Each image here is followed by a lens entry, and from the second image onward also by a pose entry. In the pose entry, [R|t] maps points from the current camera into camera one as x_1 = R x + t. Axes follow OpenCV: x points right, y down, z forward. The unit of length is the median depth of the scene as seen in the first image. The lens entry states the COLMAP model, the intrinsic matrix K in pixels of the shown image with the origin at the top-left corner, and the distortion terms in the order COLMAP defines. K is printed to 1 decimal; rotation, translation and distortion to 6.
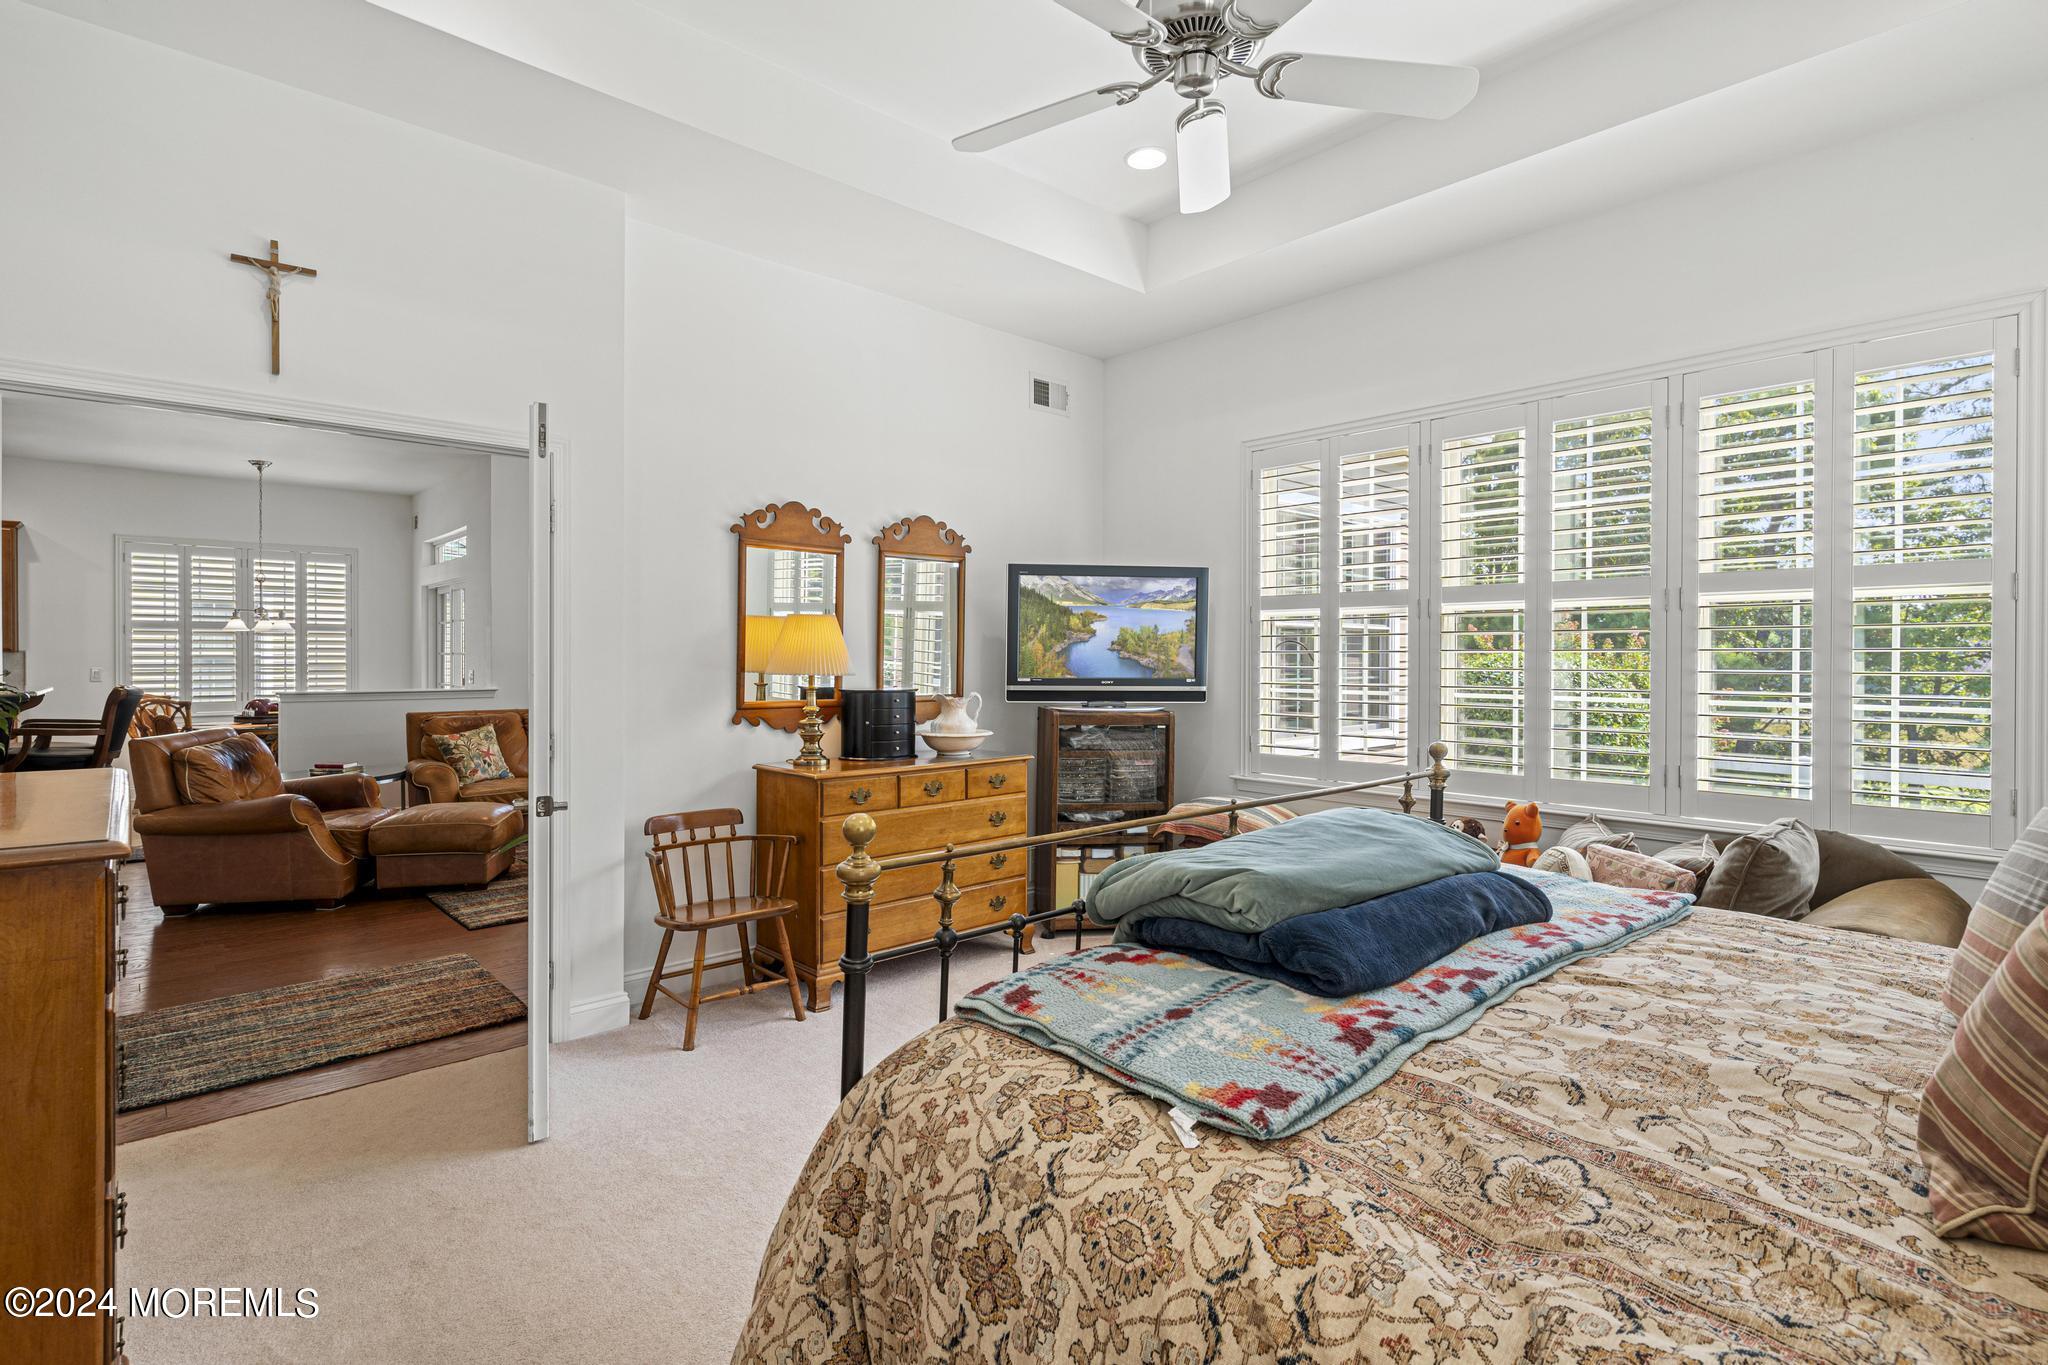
lens RADIAL K [[987.0, 0, 1014.9], [0, 987.0, 684.9], [0, 0, 1]] dist [0.002597, 0.000256]
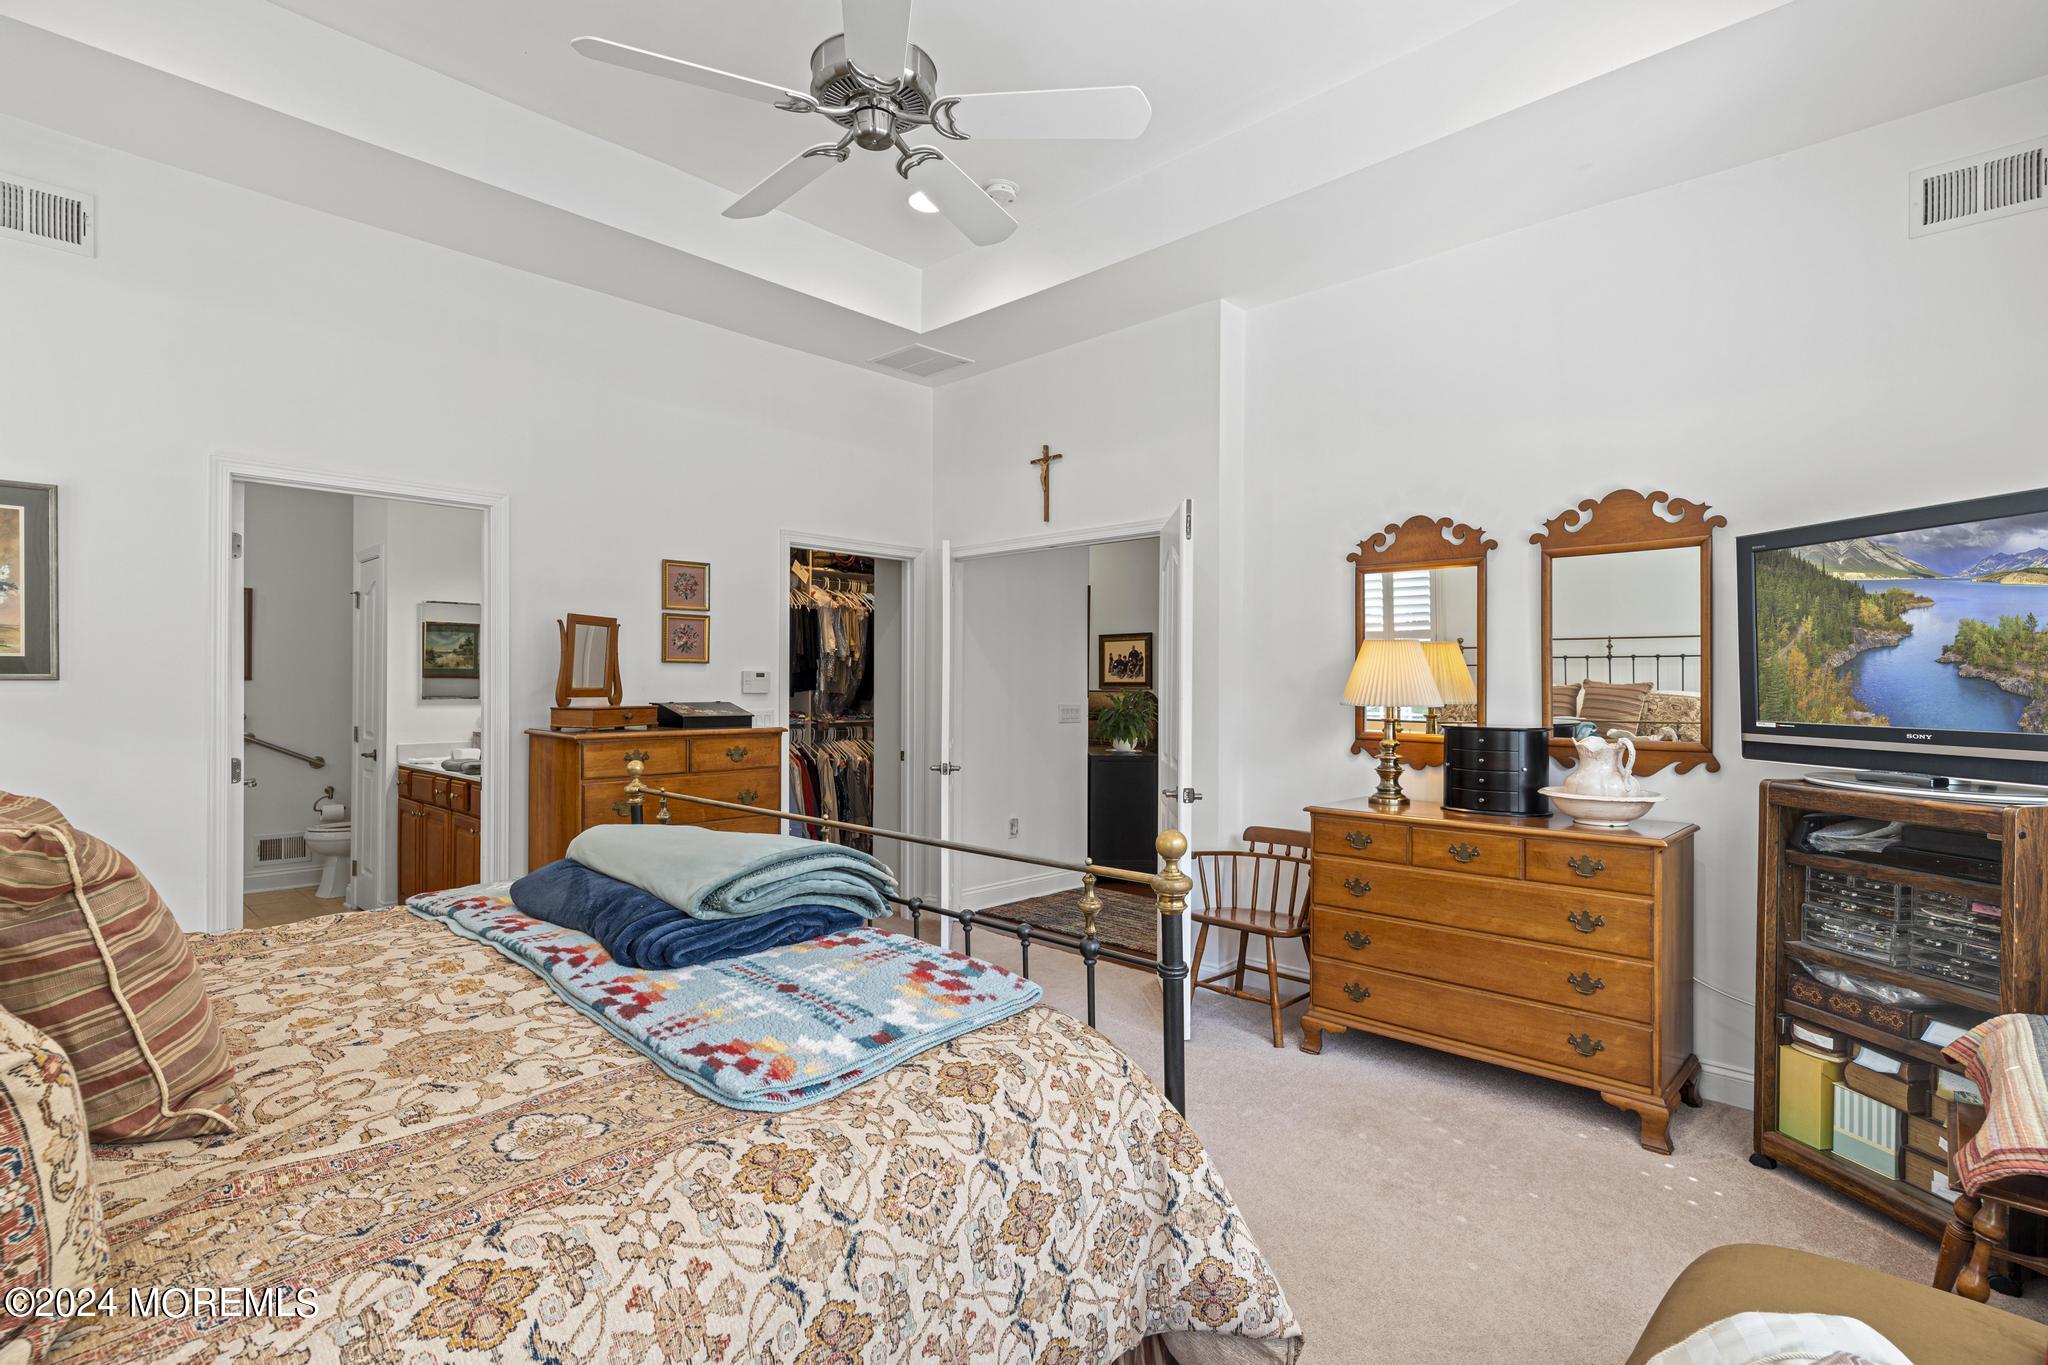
lens RADIAL K [[987.0, 0, 1014.9], [0, 987.0, 684.9], [0, 0, 1]] dist [0.002597, 0.000256]
pose [[0.075461, 0.000490, -0.997149, 0.669164], [-0.032930, 0.999456, -0.002001, -0.015426], [0.996605, 0.032987, 0.075436, 0.570855]]
